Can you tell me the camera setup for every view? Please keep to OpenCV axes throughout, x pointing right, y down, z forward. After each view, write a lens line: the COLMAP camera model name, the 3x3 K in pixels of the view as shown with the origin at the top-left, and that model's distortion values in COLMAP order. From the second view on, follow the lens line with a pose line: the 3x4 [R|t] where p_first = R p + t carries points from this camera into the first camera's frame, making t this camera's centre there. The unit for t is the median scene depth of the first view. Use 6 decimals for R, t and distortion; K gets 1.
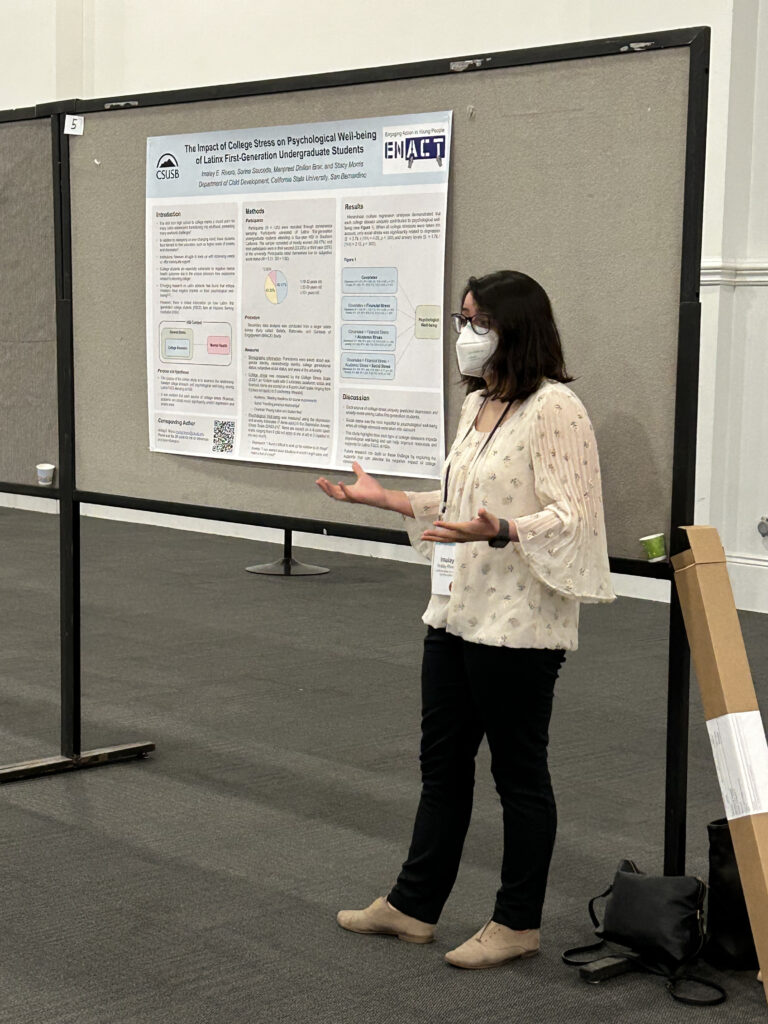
lens RADIAL K [[1892.7, 0, 384.0], [0, 1892.7, 512.0], [0, 0, 1]] dist [0.164337, -0.018217]
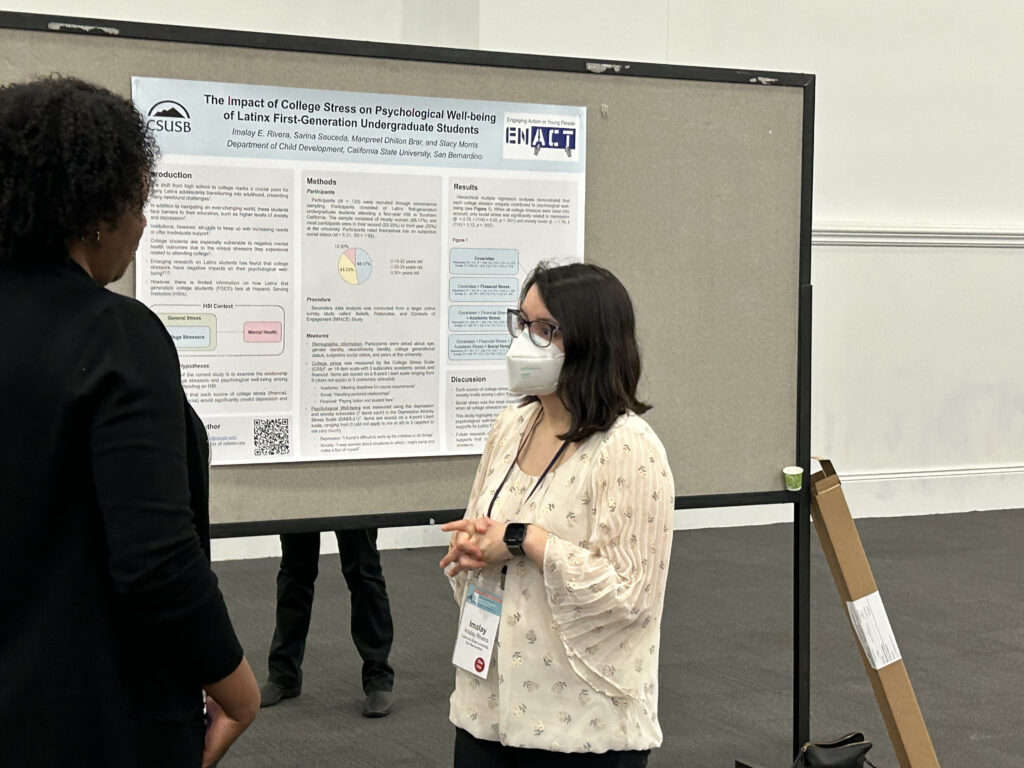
lens RADIAL K [[1836.8, 0, 512.0], [0, 1836.8, 384.0], [0, 0, 1]] dist [0.237156, -0.165396]
pose [[0.284415, -0.073458, 0.955883, -0.909557], [0.086954, 0.994927, 0.050585, -0.102953], [-0.954750, 0.068731, 0.289360, 0.692565]]
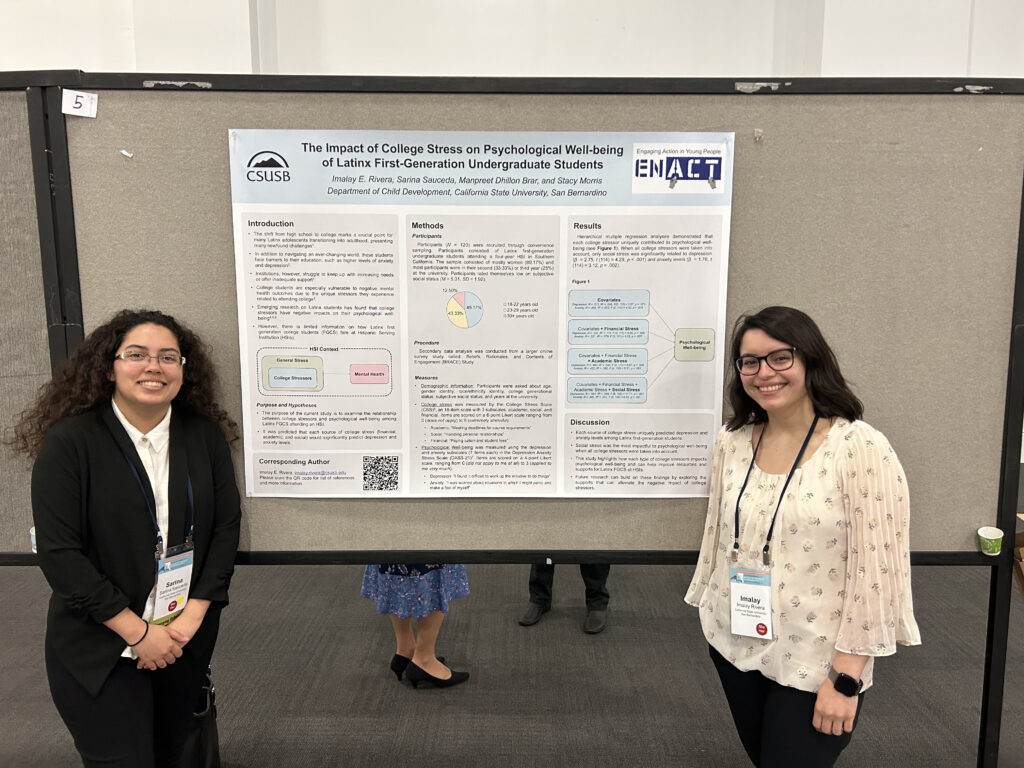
lens RADIAL K [[765.3, 0, 512.0], [0, 765.3, 384.0], [0, 0, 1]] dist [0.088525, -0.109661]
pose [[0.694868, -0.111592, 0.710427, -0.316883], [0.080475, 0.993748, 0.077383, -0.112375], [-0.714621, 0.003400, 0.699504, 0.742264]]
